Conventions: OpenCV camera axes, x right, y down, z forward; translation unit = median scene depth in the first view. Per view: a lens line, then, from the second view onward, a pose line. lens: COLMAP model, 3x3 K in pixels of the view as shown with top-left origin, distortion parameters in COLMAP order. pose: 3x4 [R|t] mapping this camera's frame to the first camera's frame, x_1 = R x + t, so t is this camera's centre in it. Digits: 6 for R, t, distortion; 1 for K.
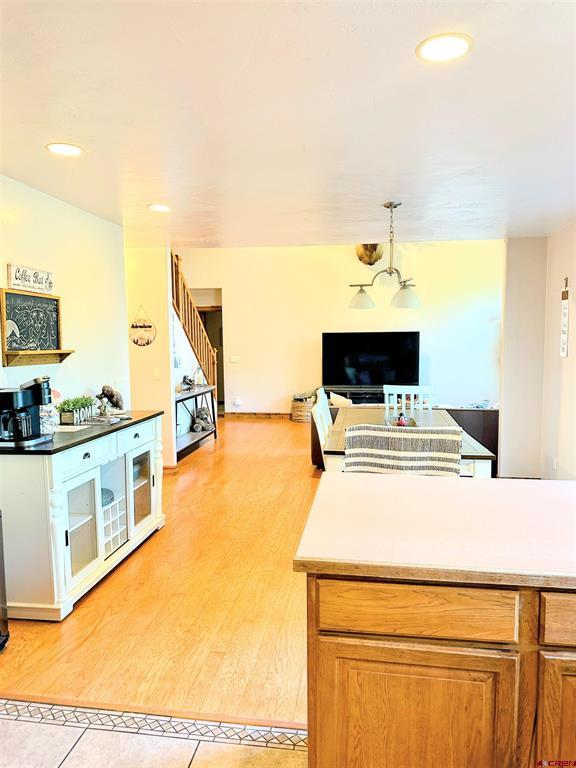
lens RADIAL K [[536.5, 0, 288.0], [0, 536.5, 384.0], [0, 0, 1]] dist [-0.002664, -0.002677]
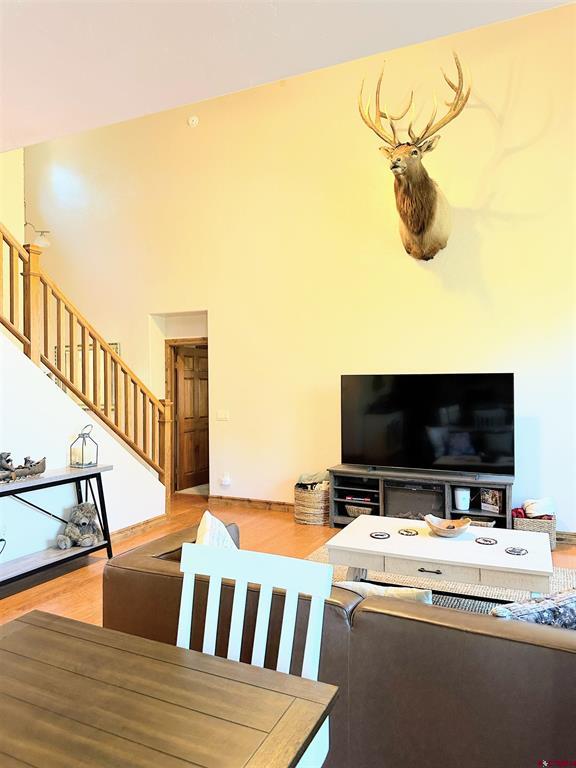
lens RADIAL K [[536.5, 0, 288.0], [0, 536.5, 384.0], [0, 0, 1]] dist [-0.002664, -0.002677]
pose [[0.955038, 0.003248, -0.296465, 0.183716], [-0.027642, 0.996560, -0.078128, -0.037494], [0.295191, 0.082811, 0.951843, 0.410816]]
